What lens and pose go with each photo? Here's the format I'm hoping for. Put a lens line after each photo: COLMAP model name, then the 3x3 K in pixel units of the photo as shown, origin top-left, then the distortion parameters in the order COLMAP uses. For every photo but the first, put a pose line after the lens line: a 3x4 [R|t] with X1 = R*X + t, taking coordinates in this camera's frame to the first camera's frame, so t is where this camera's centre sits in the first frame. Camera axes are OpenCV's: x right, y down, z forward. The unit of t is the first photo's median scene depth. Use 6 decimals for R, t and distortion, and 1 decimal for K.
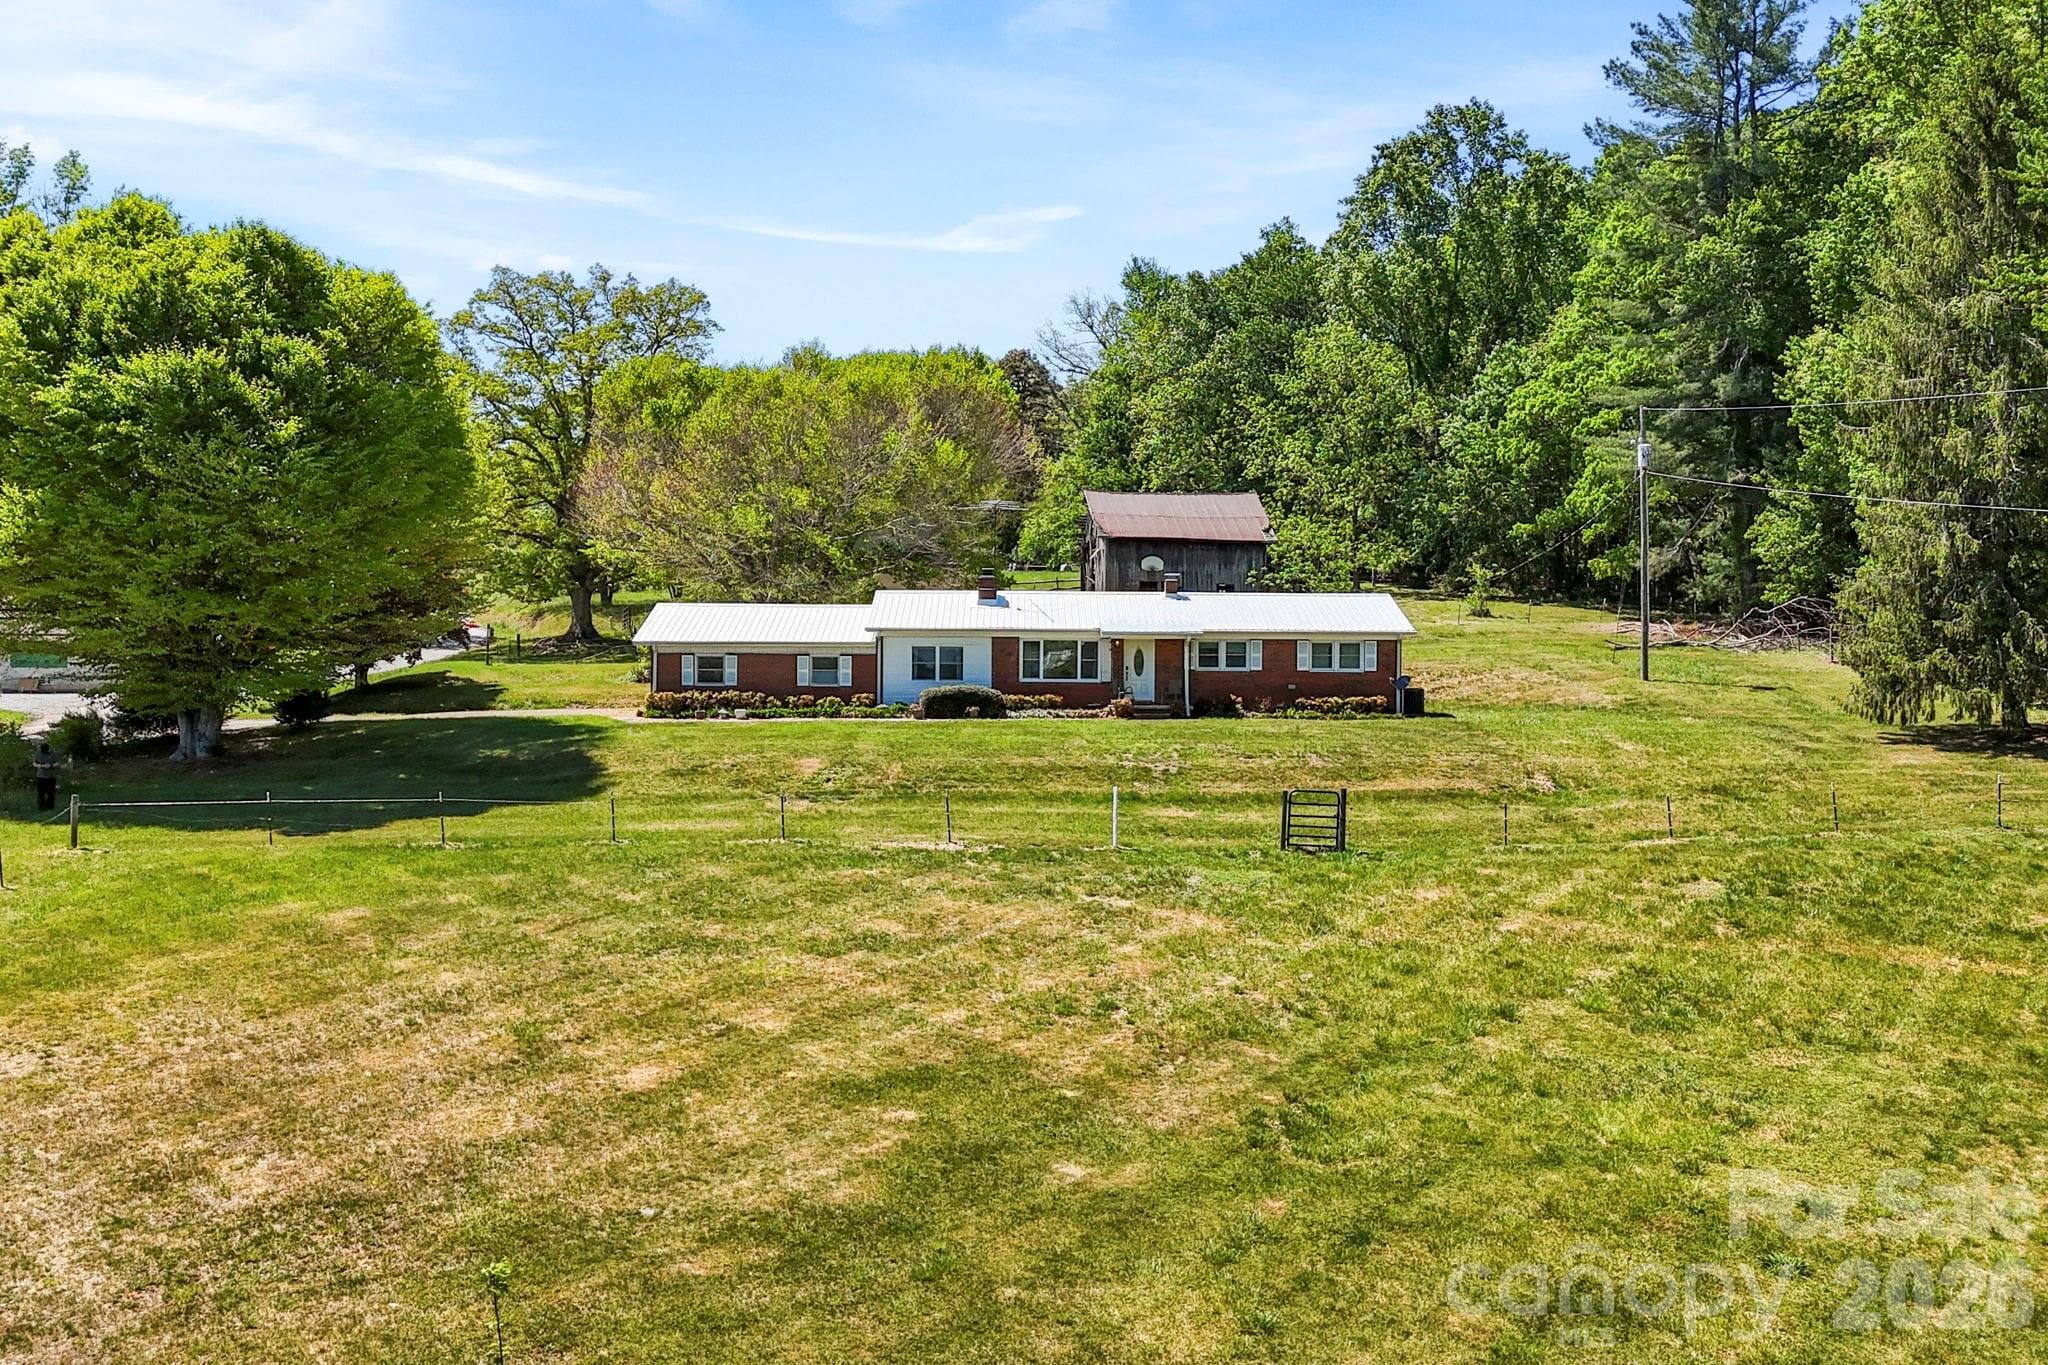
lens RADIAL K [[1835.3, 0, 1084.1], [0, 1835.3, 684.0], [0, 0, 1]] dist [0.128223, -0.546537]
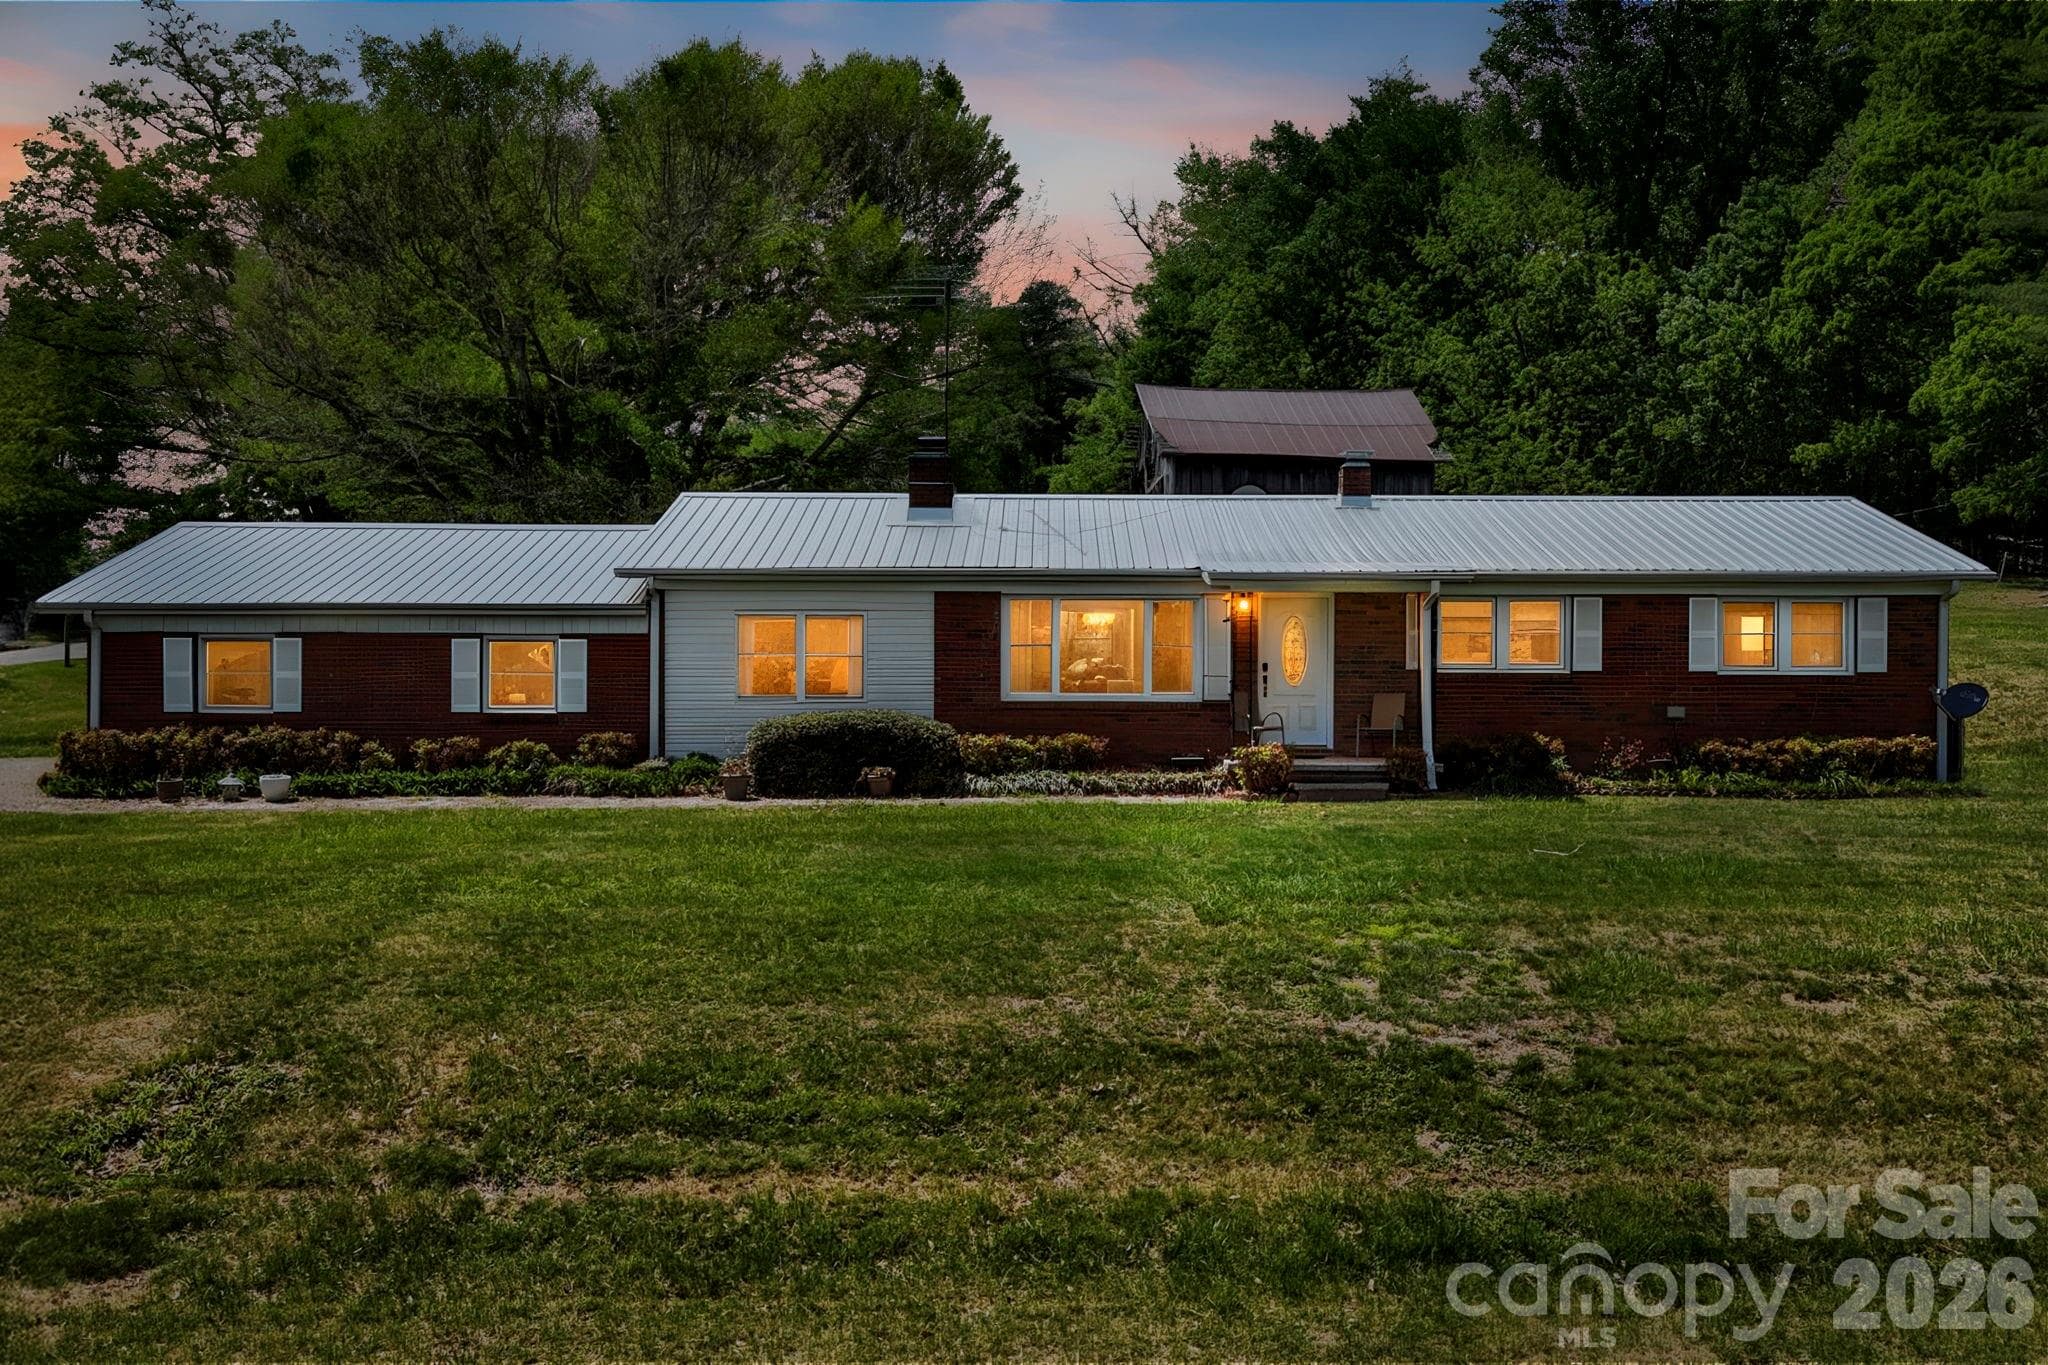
lens RADIAL K [[1835.3, 0, 1084.1], [0, 1835.3, 684.0], [0, 0, 1]] dist [0.128223, -0.546537]
pose [[0.999809, -0.002396, -0.019386, -0.009107], [0.002362, 0.999996, -0.001796, -0.004111], [0.019391, 0.001750, 0.999810, 0.595297]]
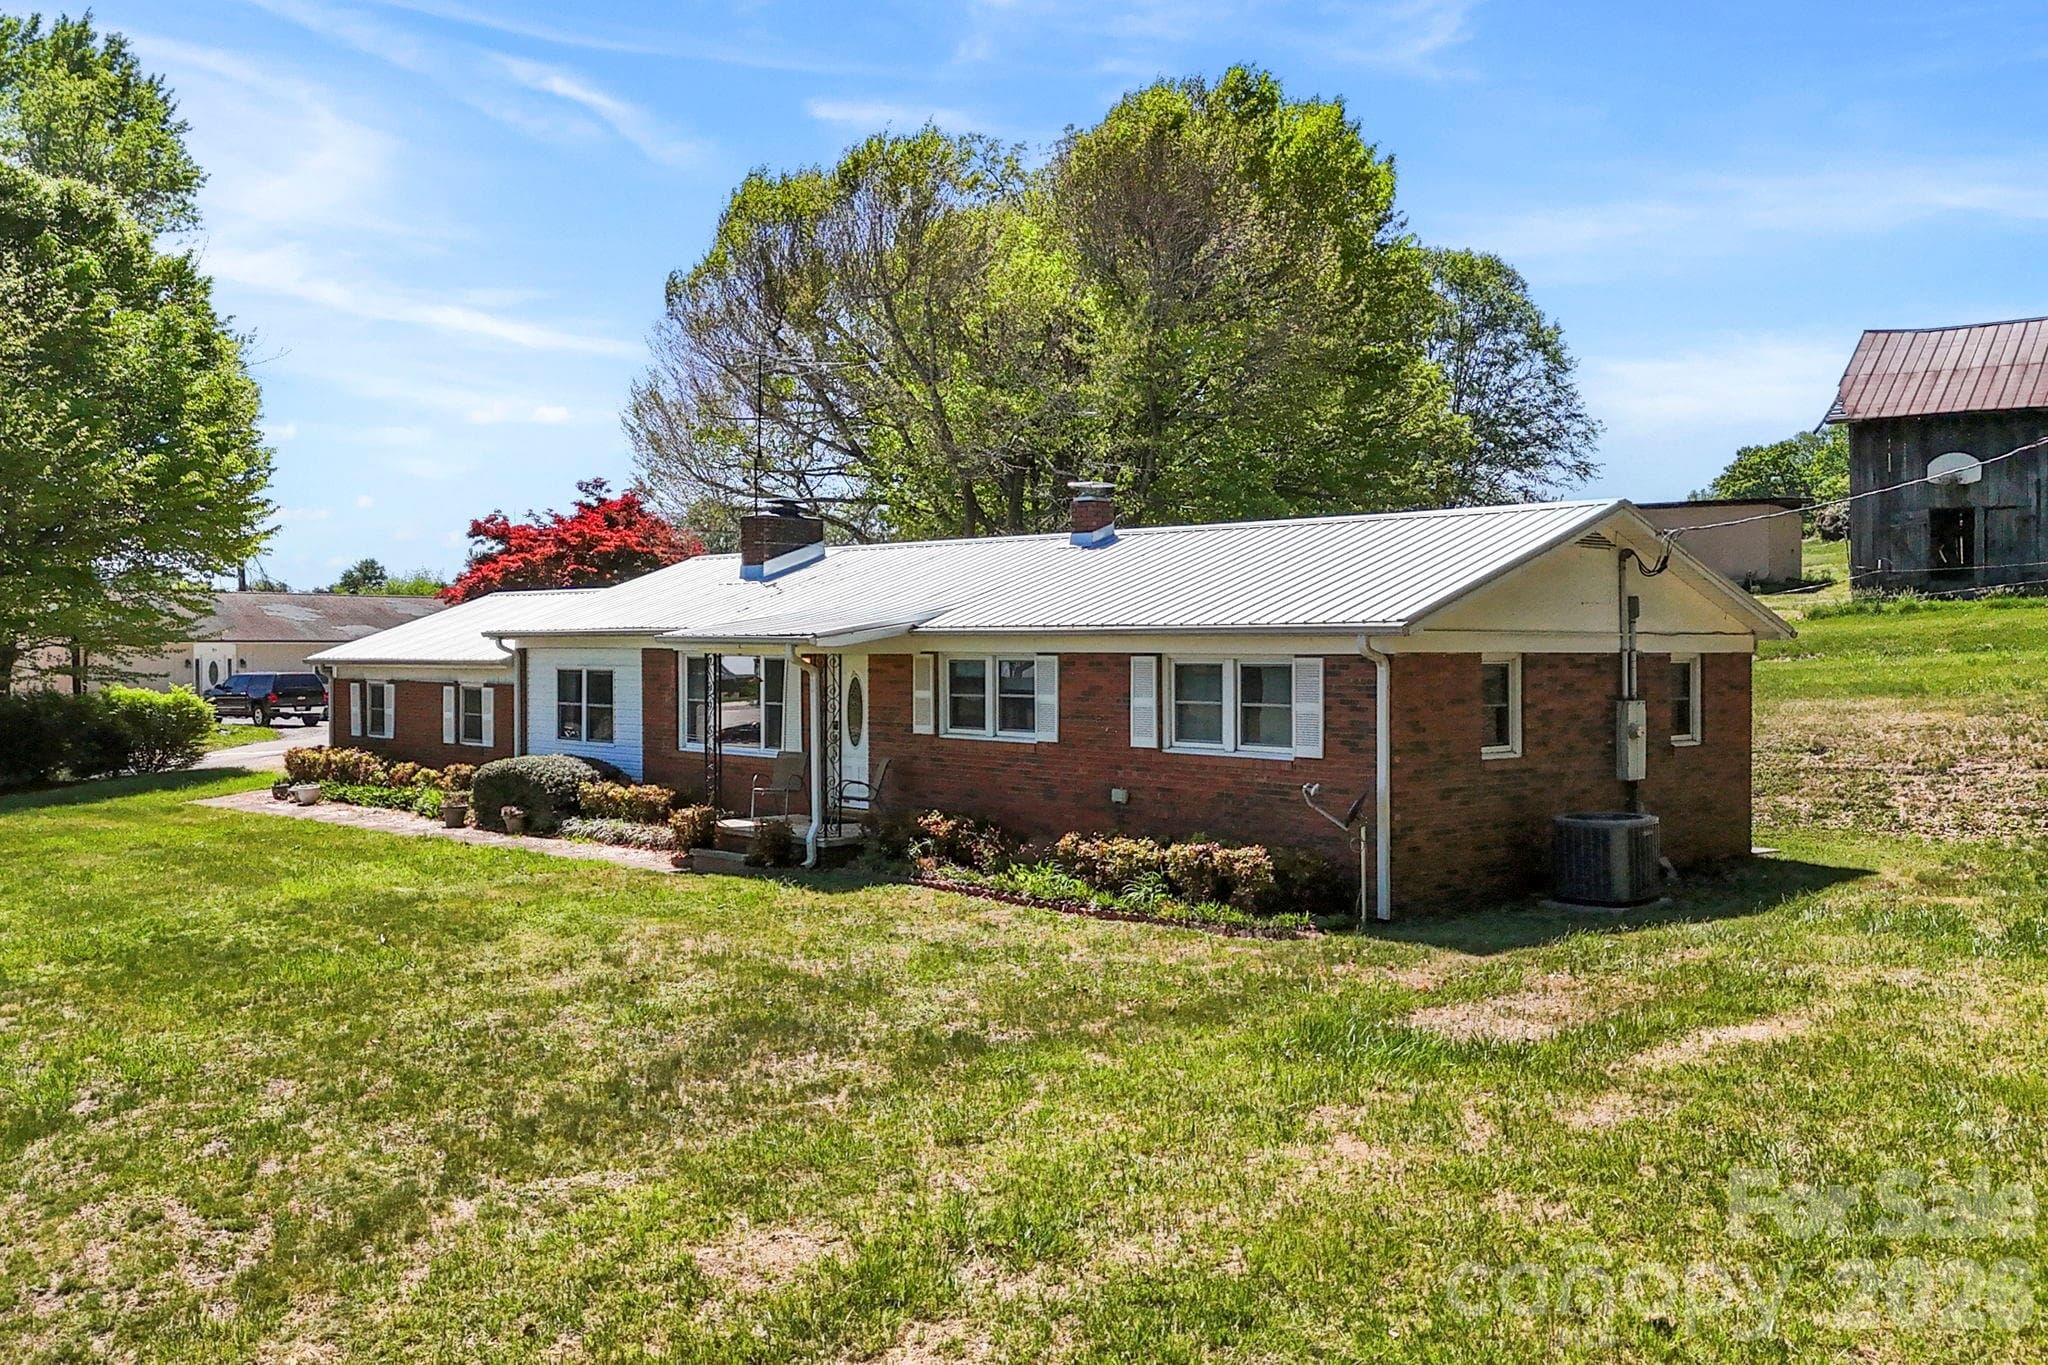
lens RADIAL K [[1835.3, 0, 1084.1], [0, 1835.3, 684.0], [0, 0, 1]] dist [0.128223, -0.546537]
pose [[0.672119, 0.009930, -0.740377, 0.354905], [-0.003239, 0.999940, 0.010471, -0.022044], [0.740436, -0.004639, 0.672110, 0.777801]]
